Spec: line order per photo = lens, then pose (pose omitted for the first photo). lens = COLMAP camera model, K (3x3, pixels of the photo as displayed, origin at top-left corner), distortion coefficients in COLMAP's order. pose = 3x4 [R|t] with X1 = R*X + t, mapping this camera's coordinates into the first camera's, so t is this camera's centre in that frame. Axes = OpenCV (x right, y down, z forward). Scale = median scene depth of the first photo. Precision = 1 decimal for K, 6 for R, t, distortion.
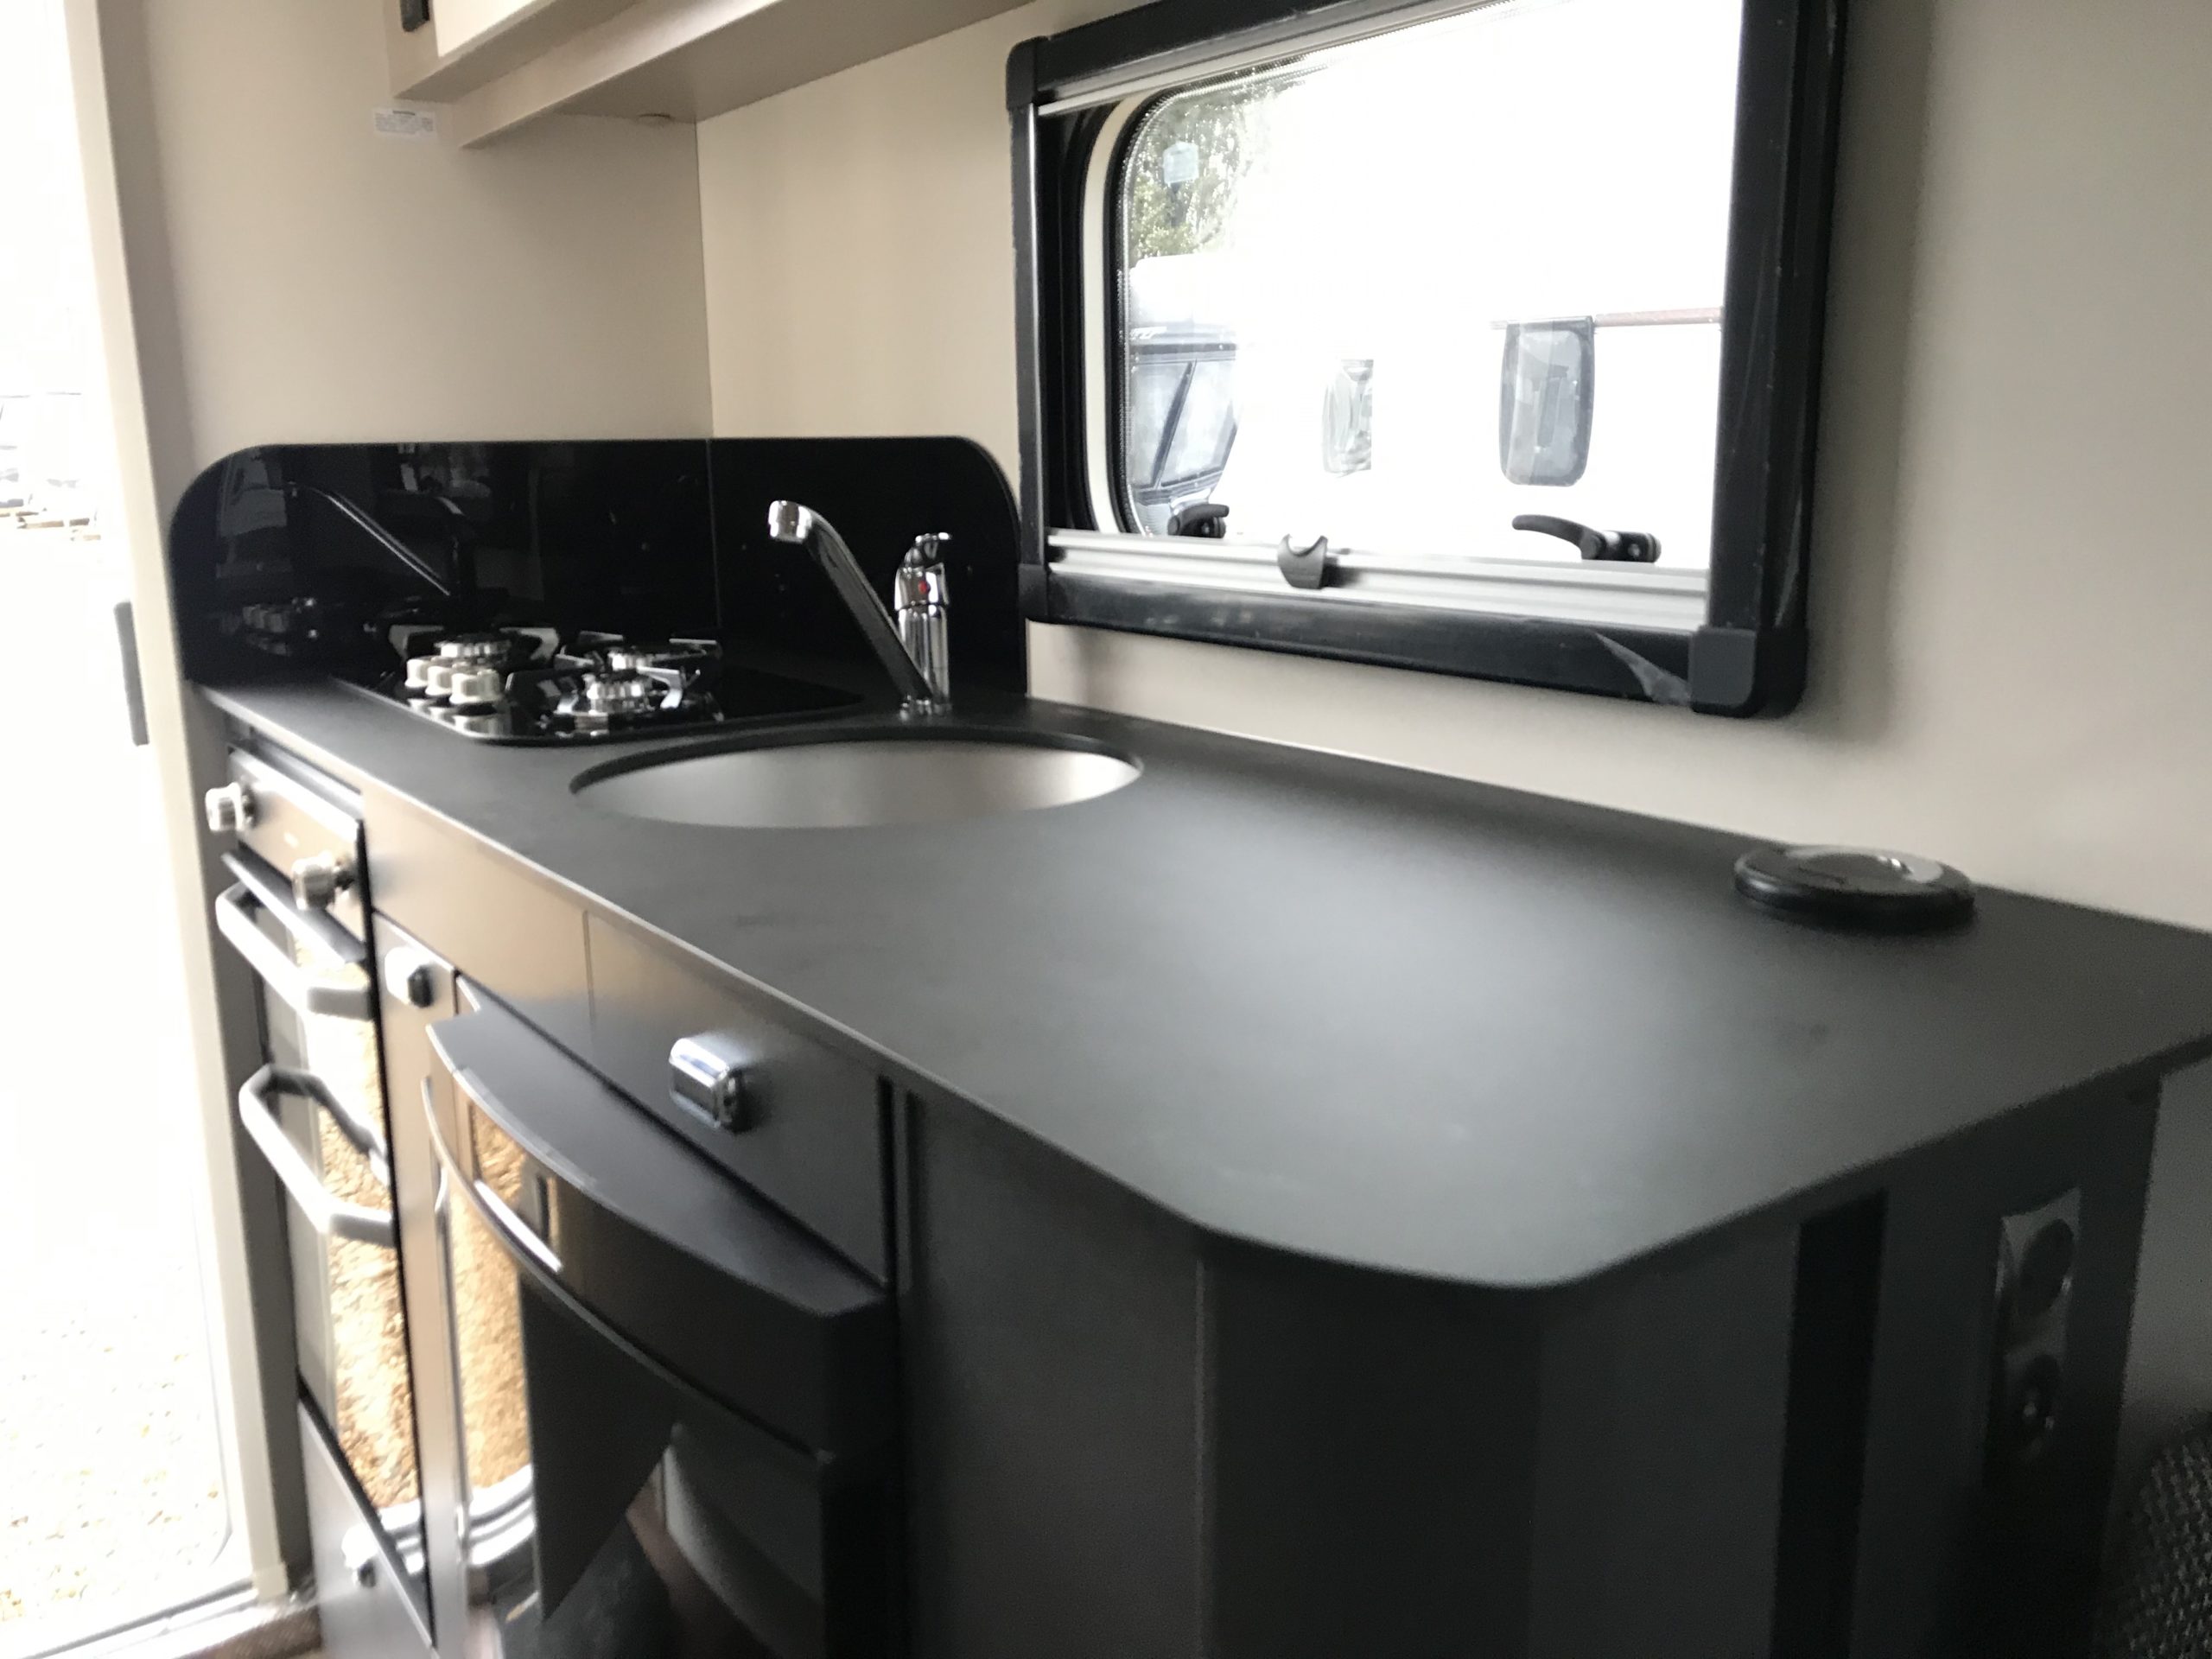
lens RADIAL K [[1793.0, 0, 1109.9], [0, 1793.0, 811.3], [0, 0, 1]] dist [-0.005233, 0.029586]
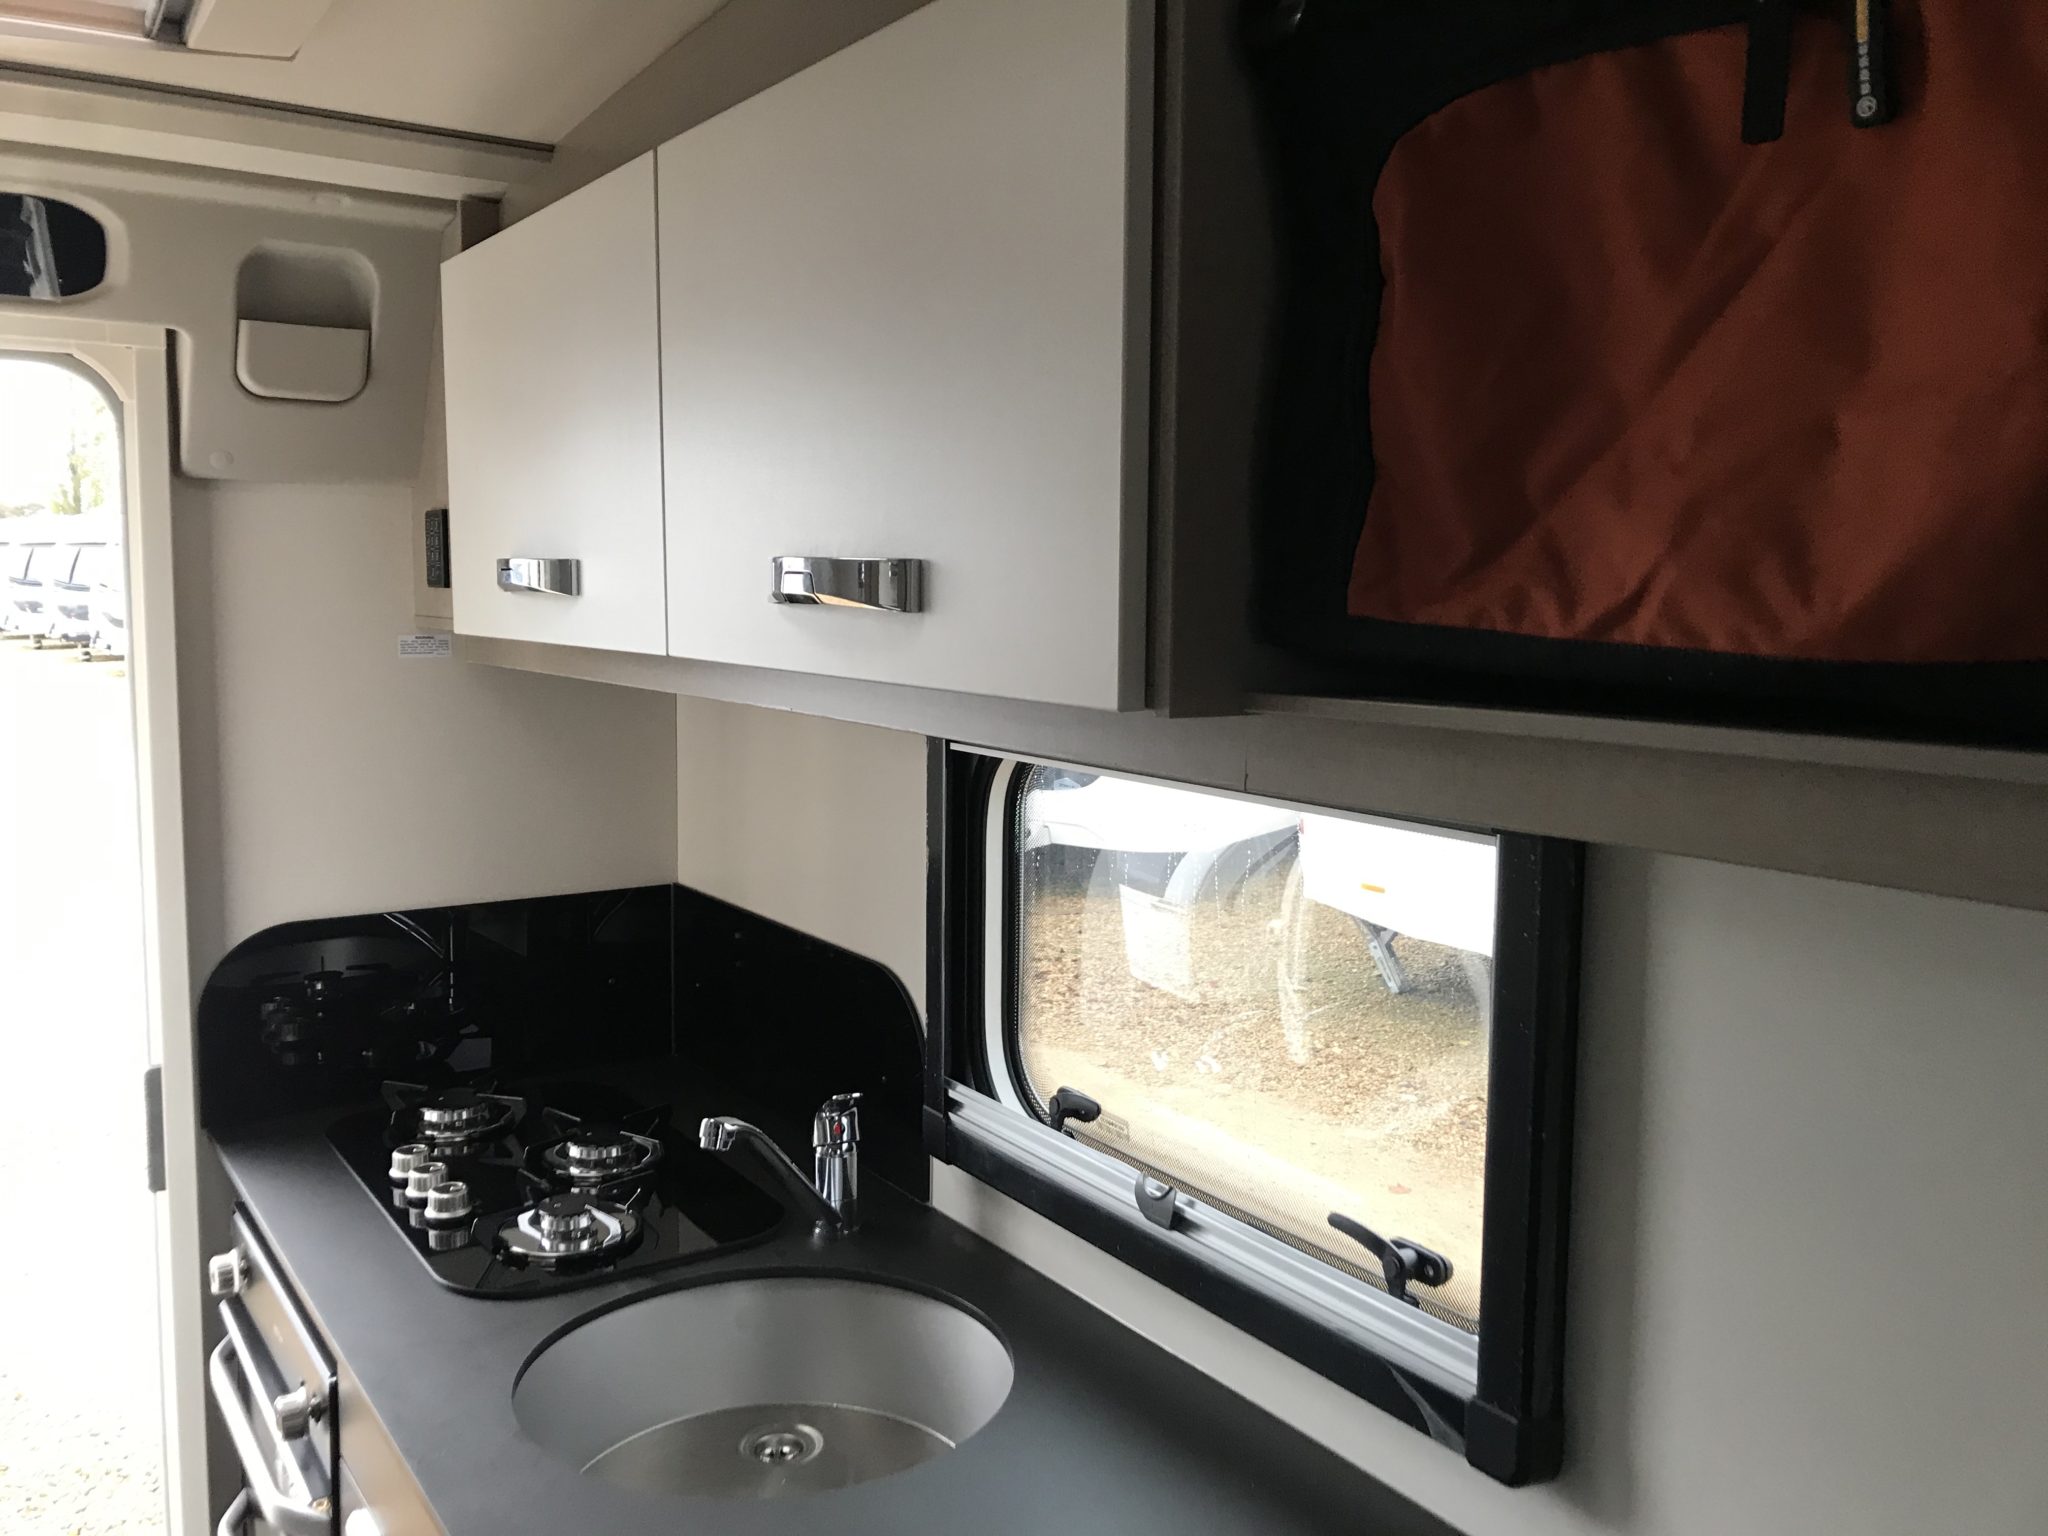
lens RADIAL K [[1660.1, 0, 1010.7], [0, 1660.1, 776.8], [0, 0, 1]] dist [-0.005233, 0.029586]
pose [[0.999223, 0.024519, -0.030867, 0.033582], [-0.027748, 0.993658, -0.108965, -0.237183], [0.027999, 0.109737, 0.993566, -0.076693]]
